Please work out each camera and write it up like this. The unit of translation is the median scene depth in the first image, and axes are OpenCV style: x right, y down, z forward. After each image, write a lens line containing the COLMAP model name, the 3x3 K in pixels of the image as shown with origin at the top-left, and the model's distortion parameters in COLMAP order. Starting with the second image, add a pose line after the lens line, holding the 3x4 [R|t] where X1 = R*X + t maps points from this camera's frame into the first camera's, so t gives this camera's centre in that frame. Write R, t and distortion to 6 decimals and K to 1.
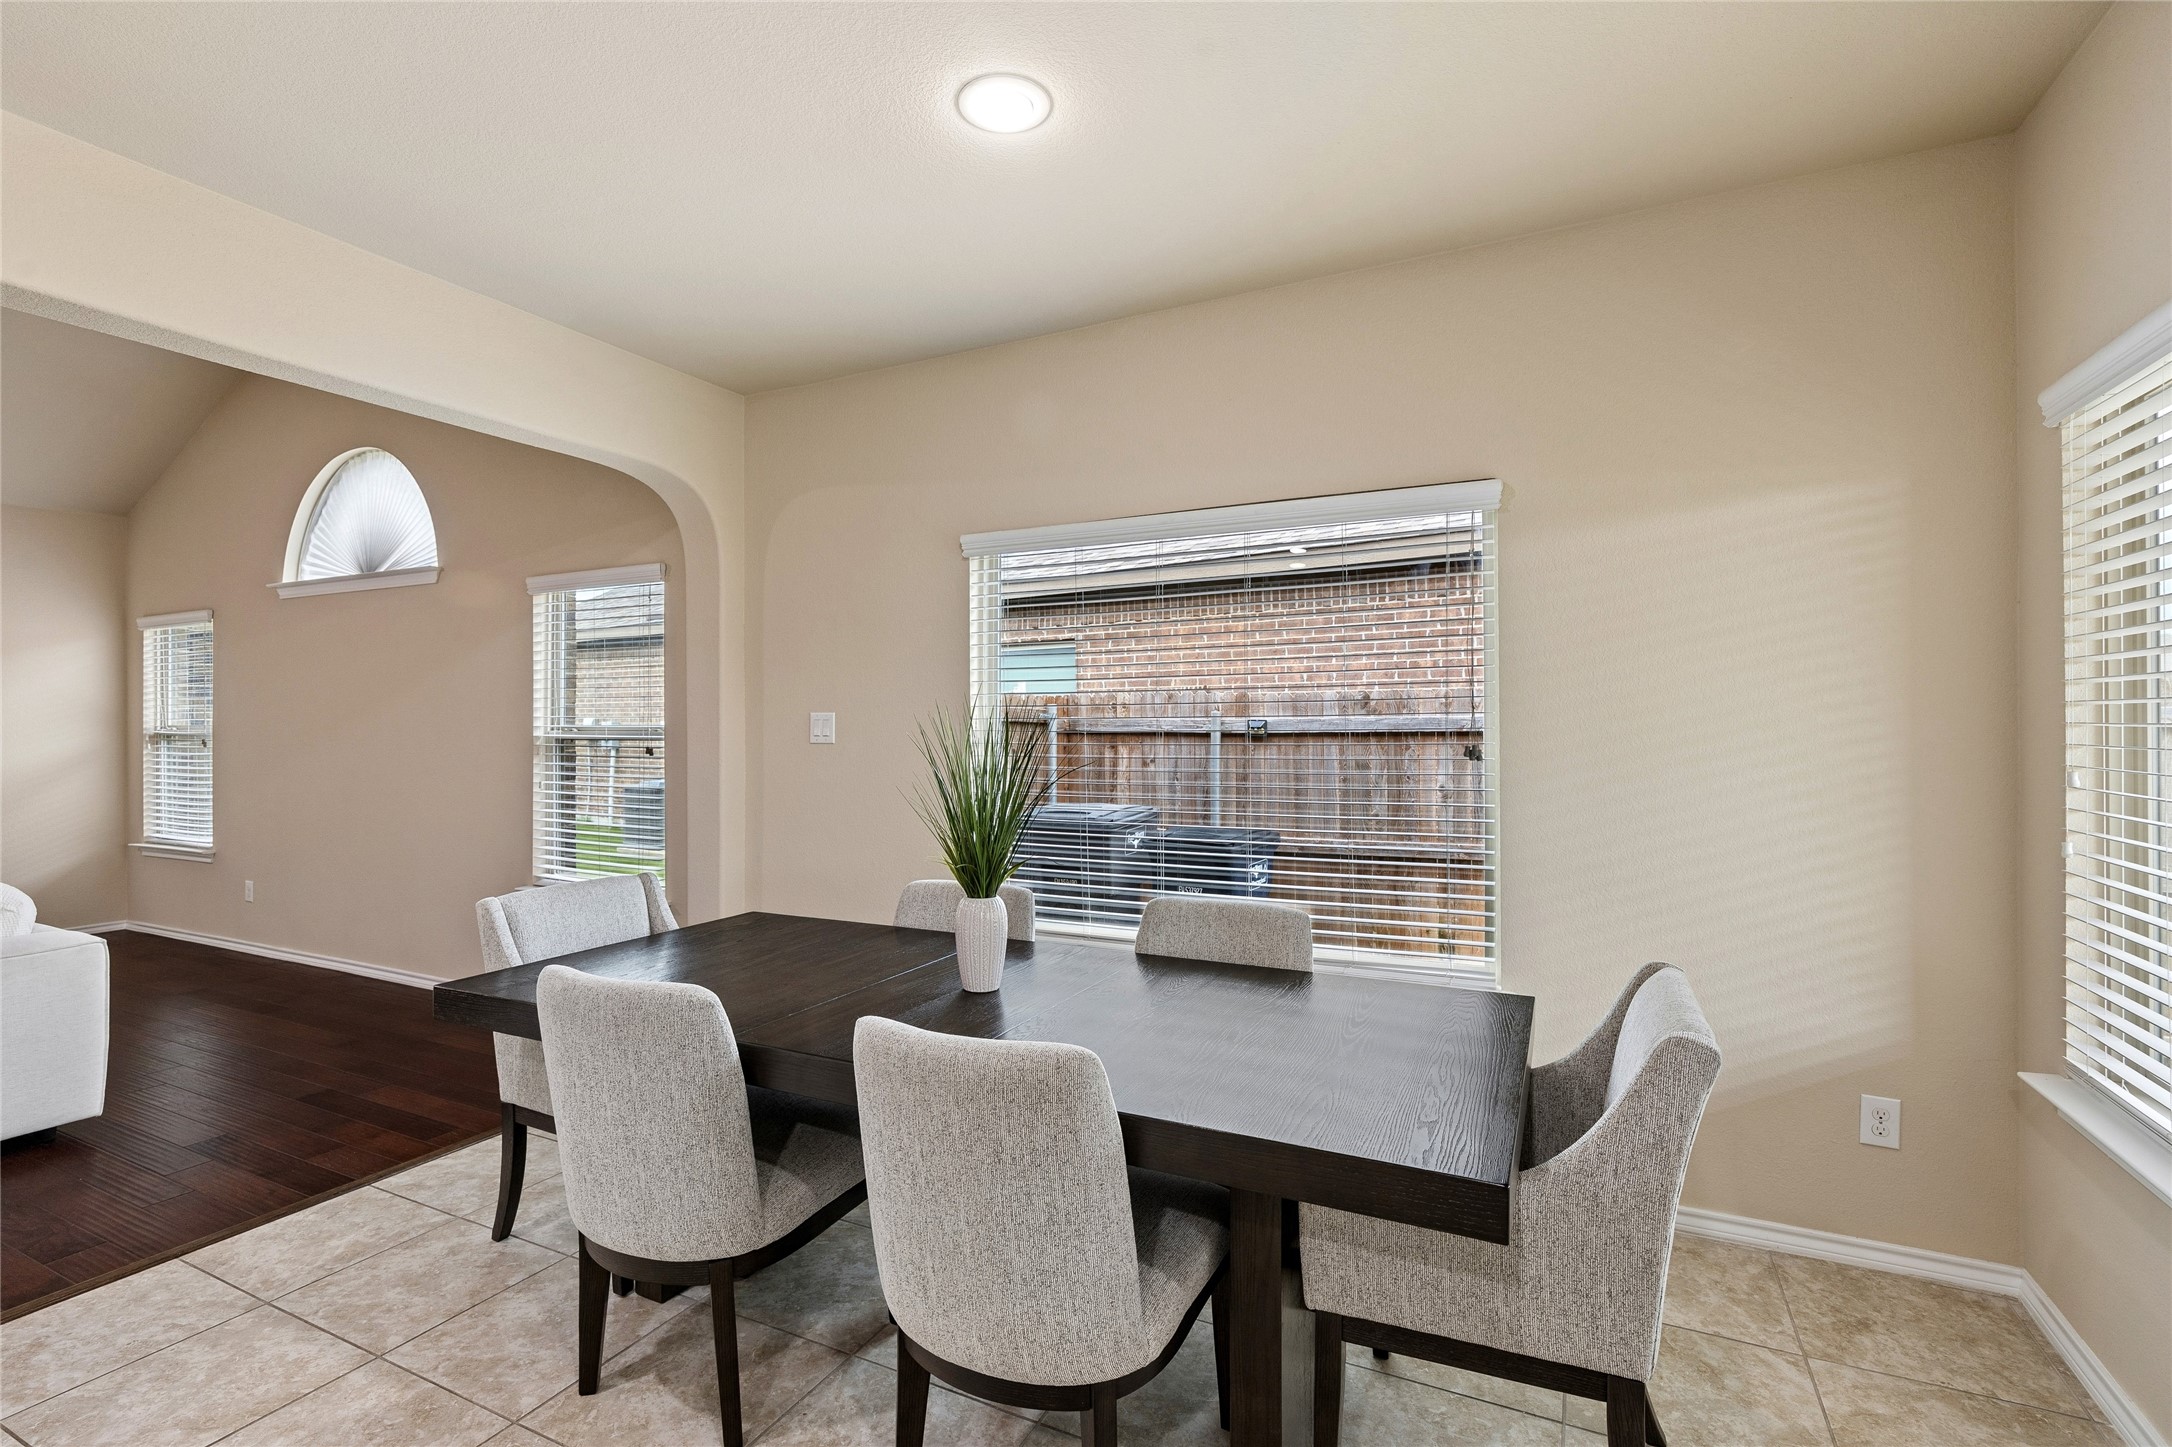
lens RADIAL K [[1011.0, 0, 1081.2], [0, 1011.0, 723.7], [0, 0, 1]] dist [-0.003361, 0.001502]
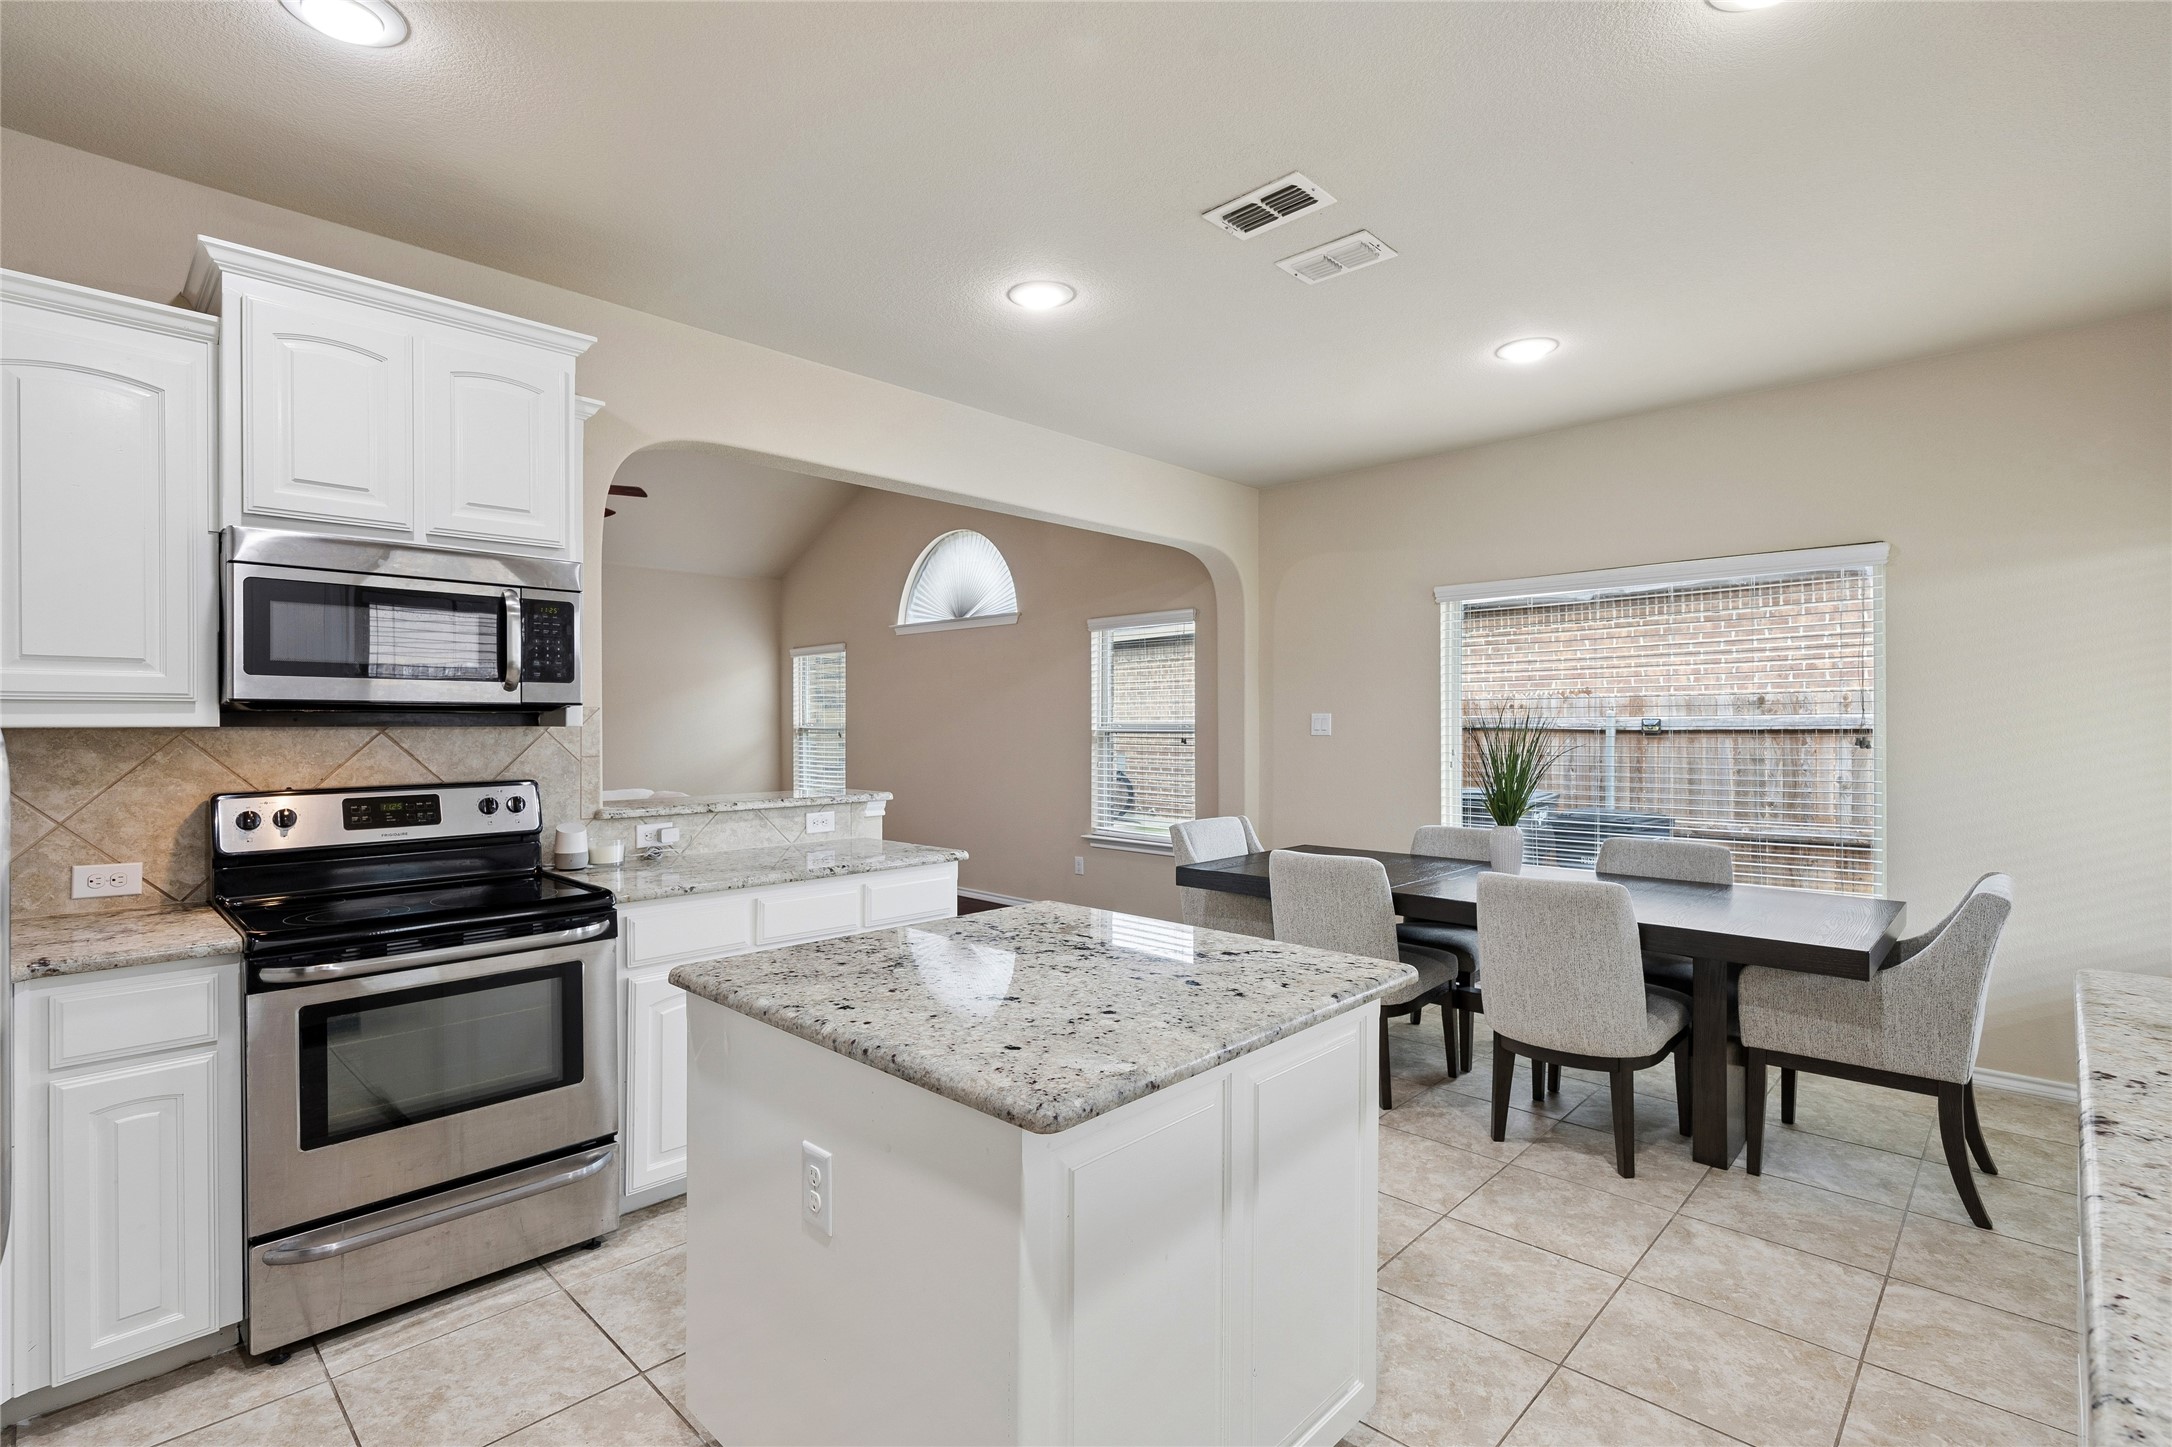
lens RADIAL K [[1011.0, 0, 1071.4], [0, 1011.0, 728.7], [0, 0, 1]] dist [-0.003361, 0.001502]
pose [[0.951731, 0.002606, -0.306924, -0.114851], [-0.000409, 0.999974, 0.007221, -0.000095], [0.306934, -0.006747, 0.951707, -0.338967]]
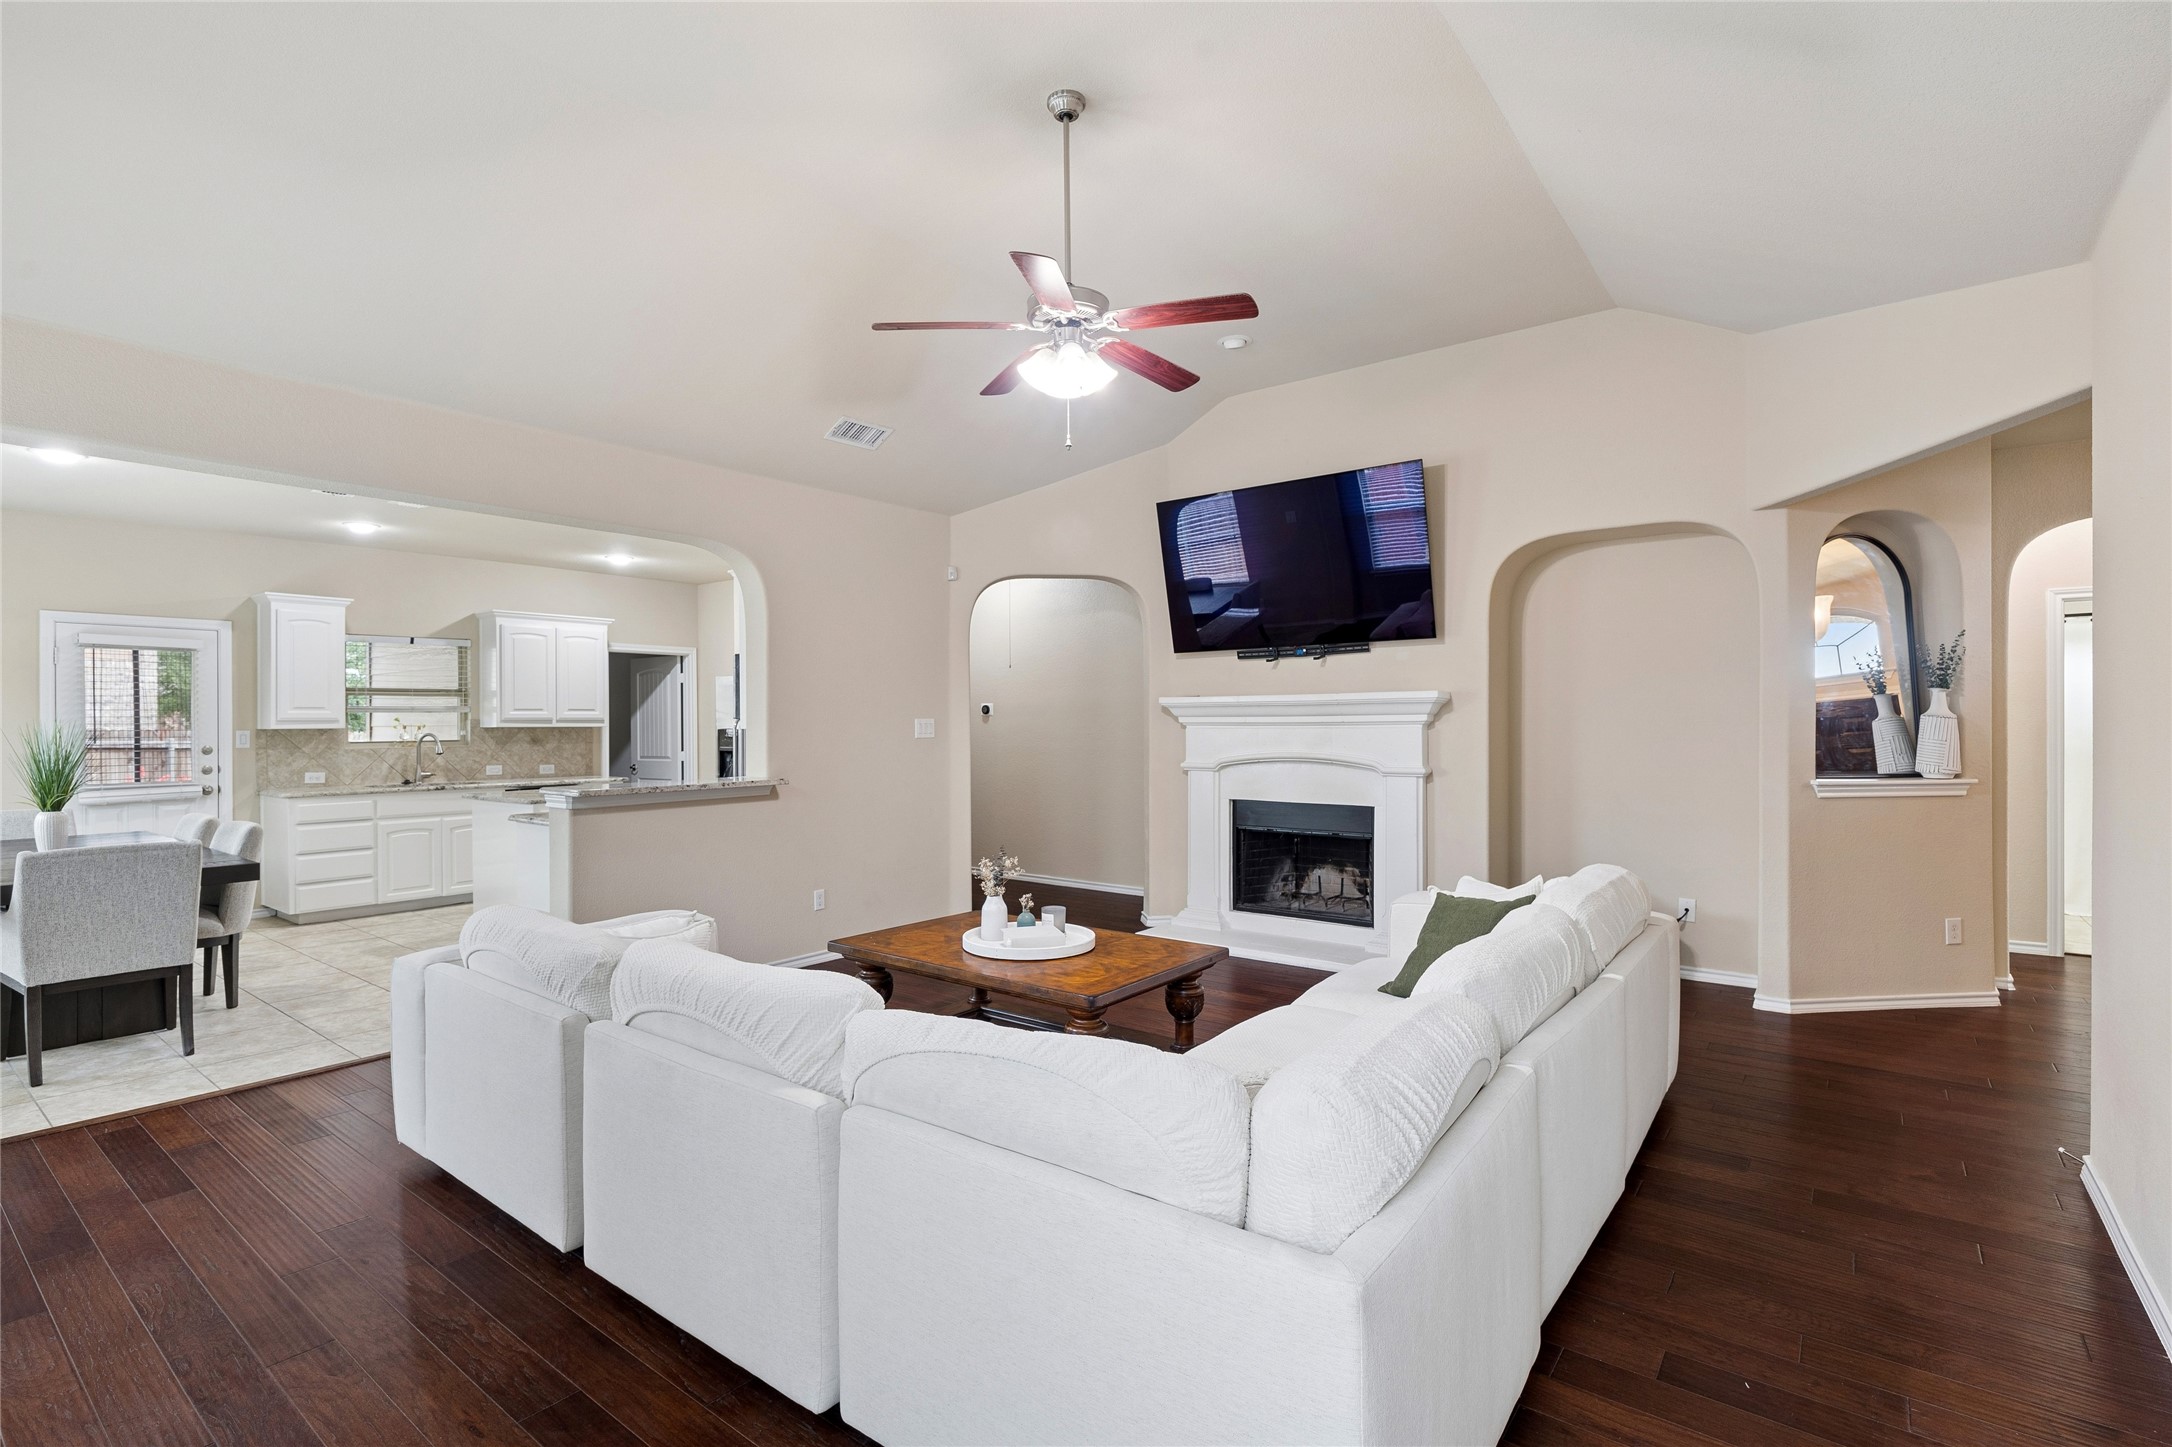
lens RADIAL K [[1011.0, 0, 1079.1], [0, 1011.0, 723.6], [0, 0, 1]] dist [-0.003361, 0.001502]
pose [[-0.981532, 0.005367, 0.191224, -1.123260], [0.005802, 0.999982, 0.001717, -0.003315], [-0.191212, 0.002795, -0.981545, 1.138588]]
